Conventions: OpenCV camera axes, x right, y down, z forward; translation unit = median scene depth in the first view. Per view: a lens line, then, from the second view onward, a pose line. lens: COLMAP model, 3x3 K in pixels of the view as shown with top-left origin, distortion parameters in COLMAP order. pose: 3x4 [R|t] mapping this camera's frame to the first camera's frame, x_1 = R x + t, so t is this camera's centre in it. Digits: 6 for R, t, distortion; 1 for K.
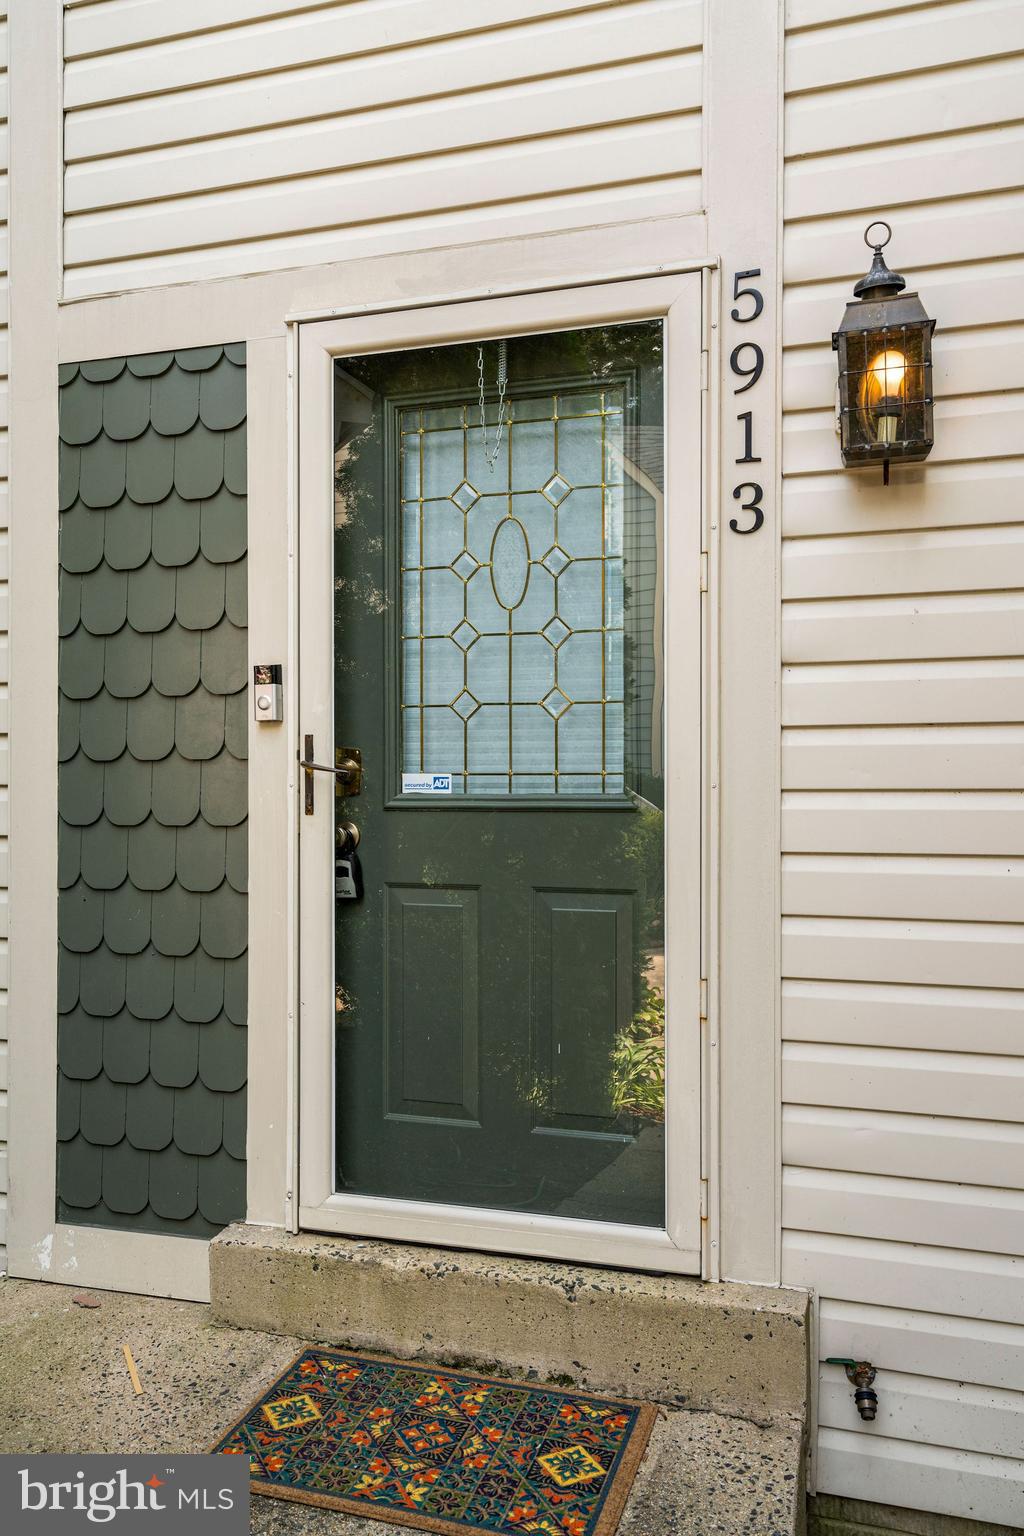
lens RADIAL K [[1186.0, 0, 512.3], [0, 1186.0, 740.0], [0, 0, 1]] dist [0.001600, 0.000334]
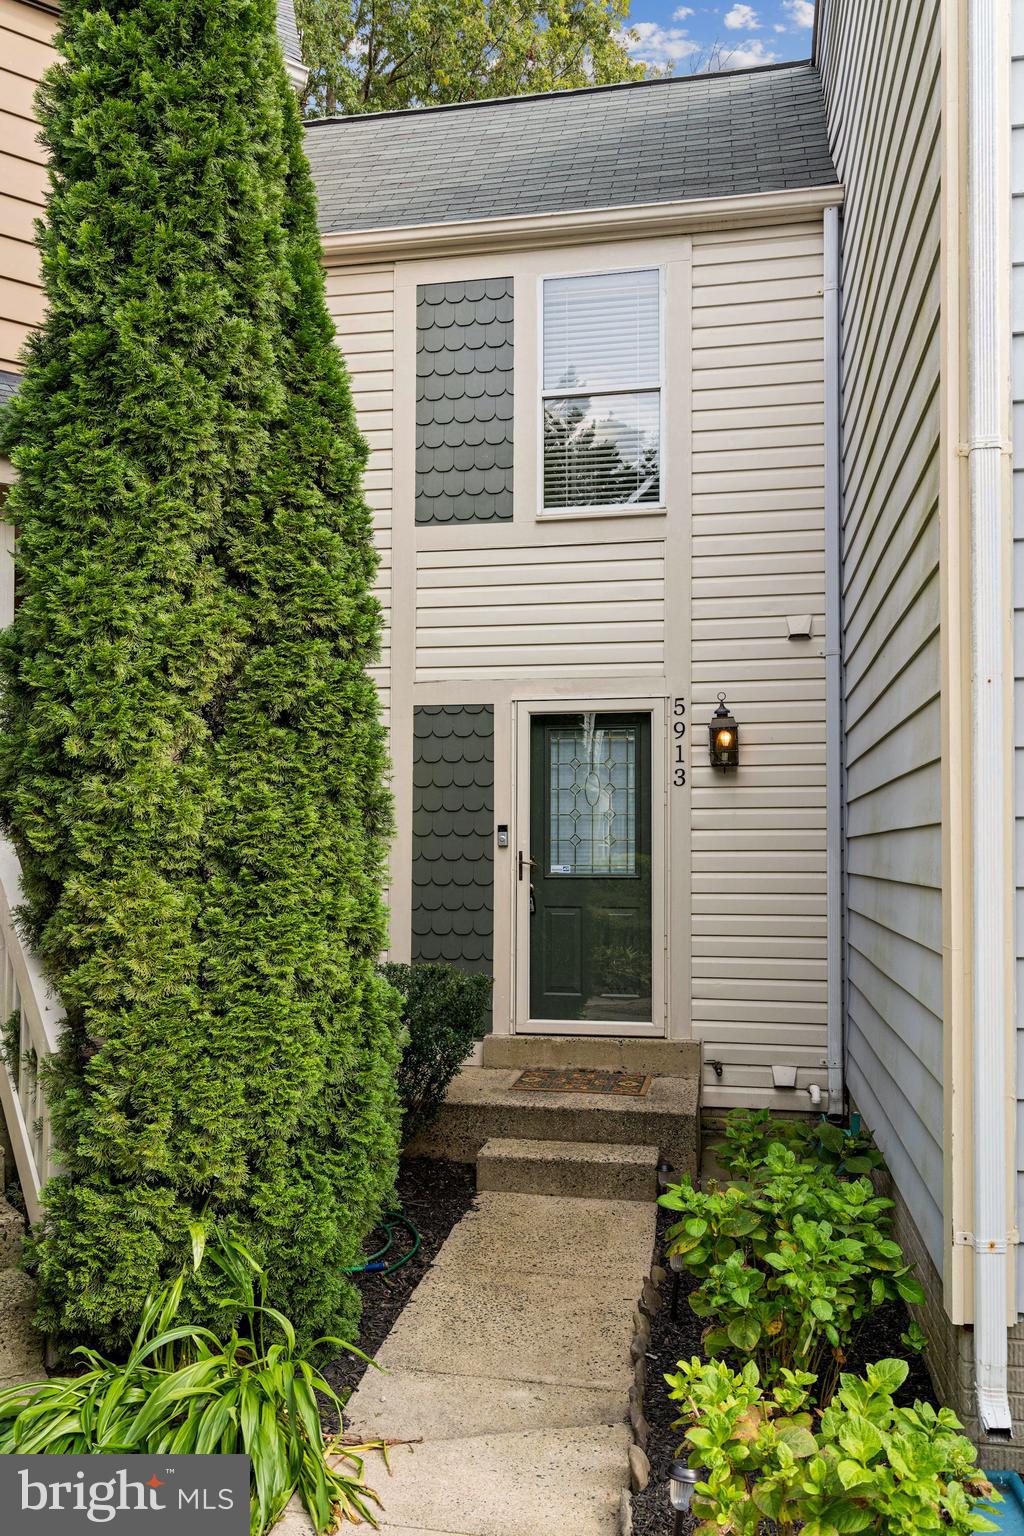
lens RADIAL K [[1181.3, 0, 512.0], [0, 1181.3, 768.0], [0, 0, 1]] dist [0.013708, -0.009051]
pose [[0.993143, 0.010446, 0.116440, -0.547595], [-0.005443, 0.999051, -0.043206, -0.084101], [-0.116781, 0.042276, 0.992258, -1.836913]]
